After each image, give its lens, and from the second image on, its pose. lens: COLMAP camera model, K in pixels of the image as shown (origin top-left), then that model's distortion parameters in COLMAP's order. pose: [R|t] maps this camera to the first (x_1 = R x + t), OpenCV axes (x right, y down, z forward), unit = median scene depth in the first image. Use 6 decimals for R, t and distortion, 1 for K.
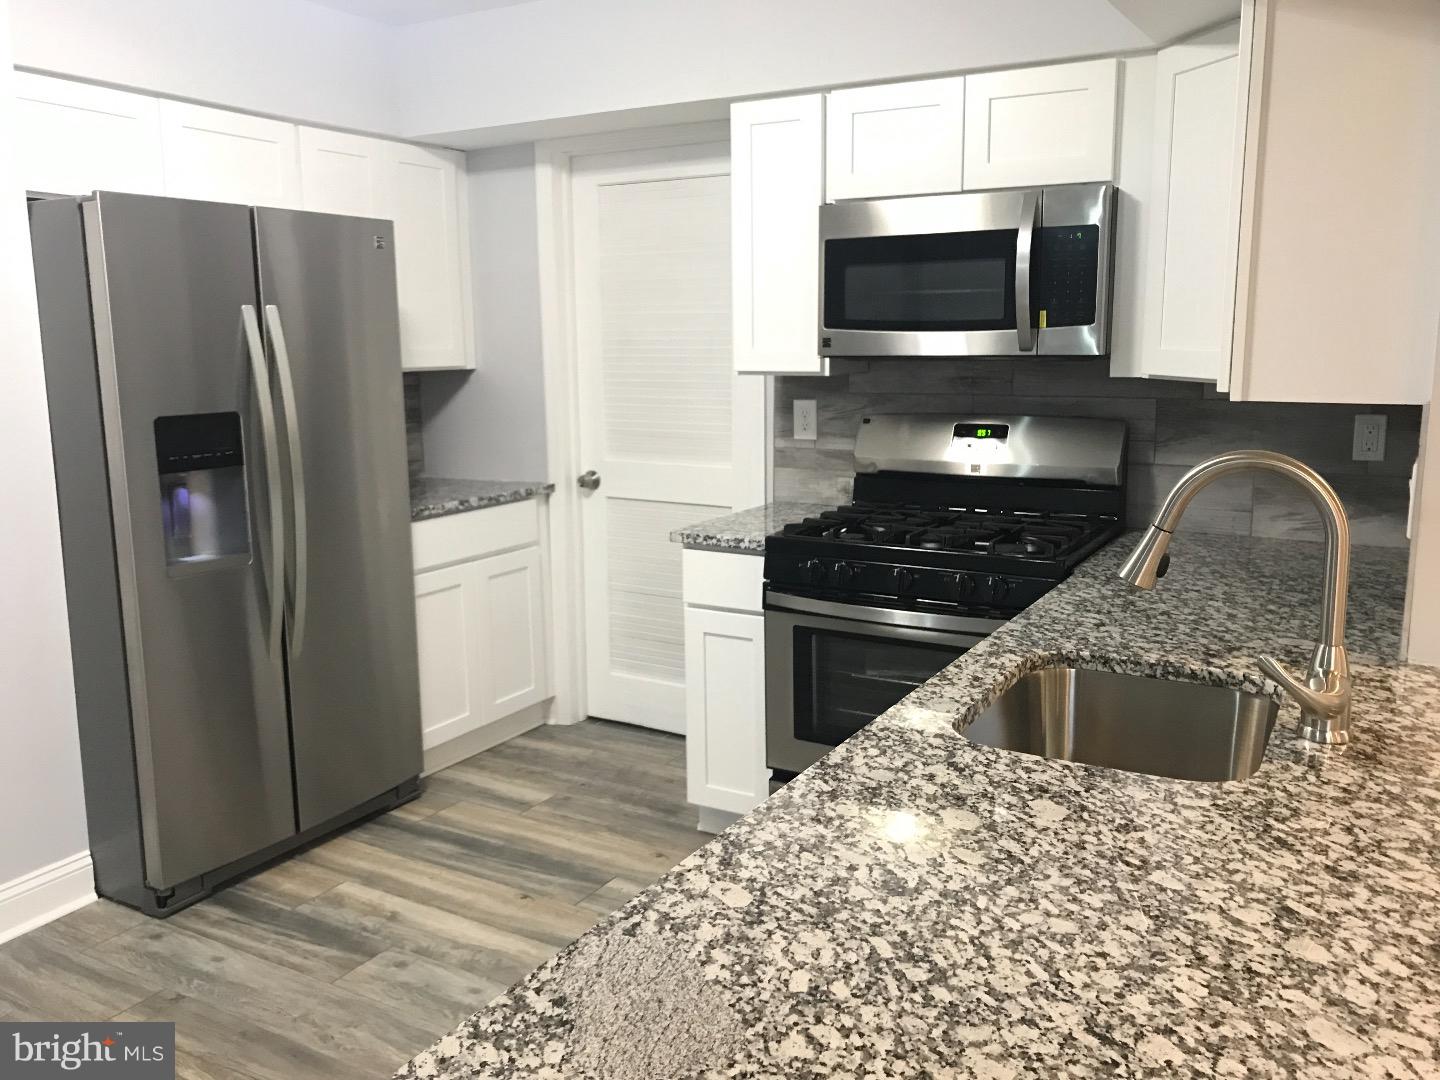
lens RADIAL K [[1170.3, 0, 720.0], [0, 1170.3, 540.0], [0, 0, 1]] dist [0.002475, 0.002892]
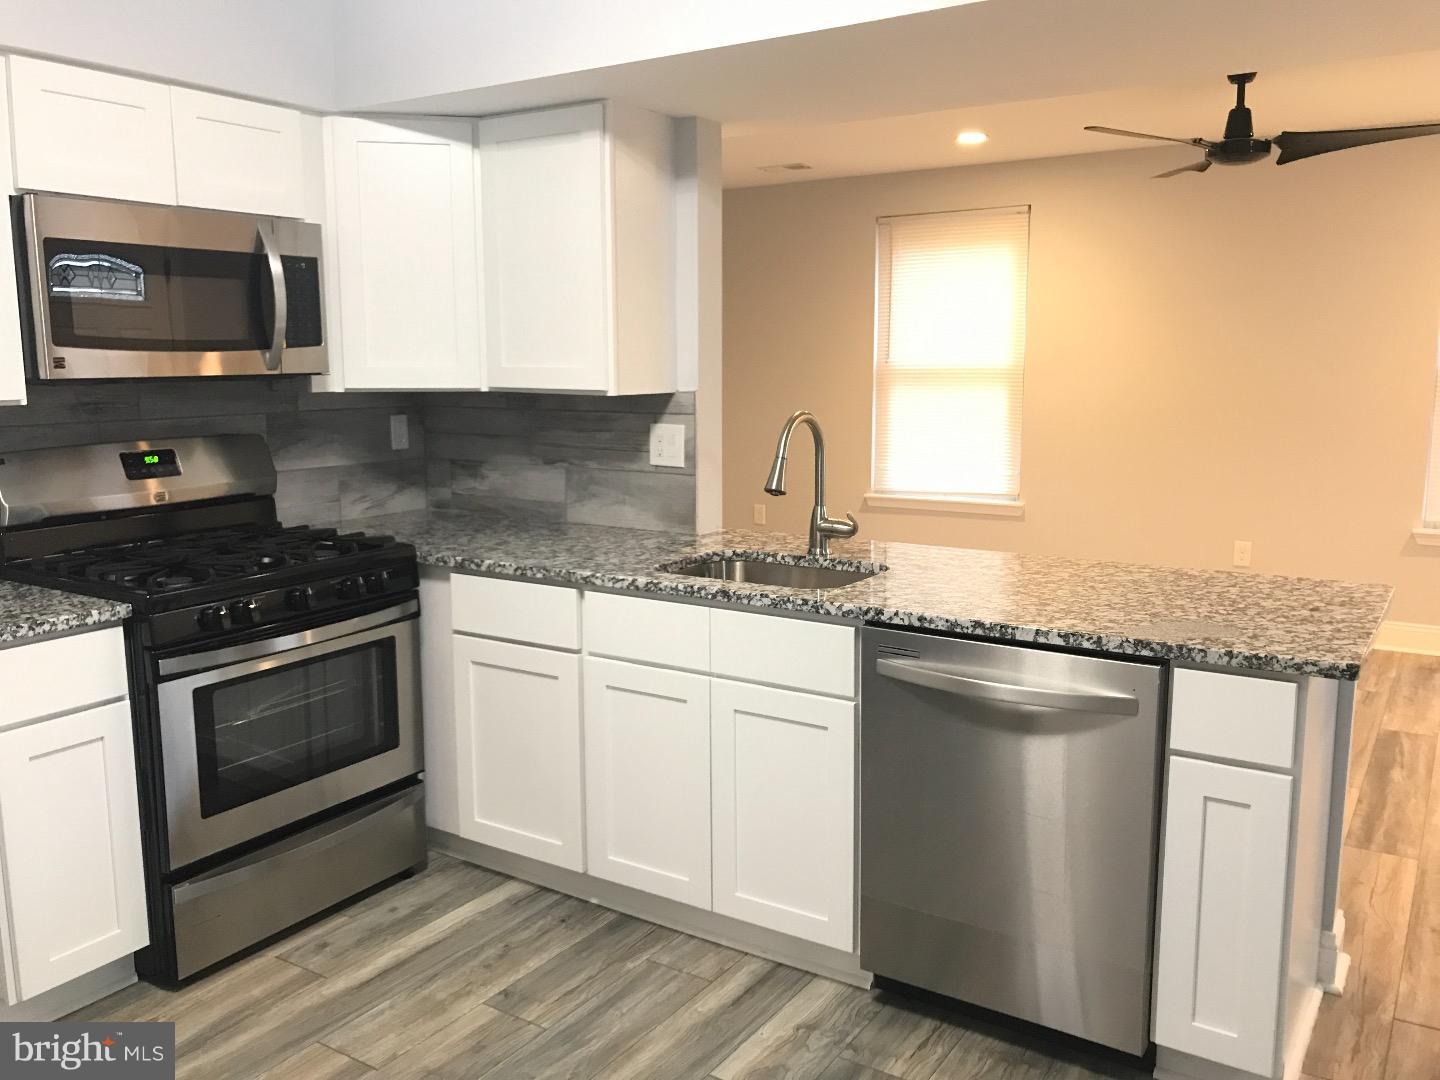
lens RADIAL K [[1170.3, 0, 720.0], [0, 1170.3, 540.0], [0, 0, 1]] dist [0.002475, 0.002892]
pose [[0.060842, -0.152848, 0.986375, -0.736626], [0.177282, 0.974149, 0.140018, -0.085104], [-0.982278, 0.166347, 0.086366, 0.513800]]
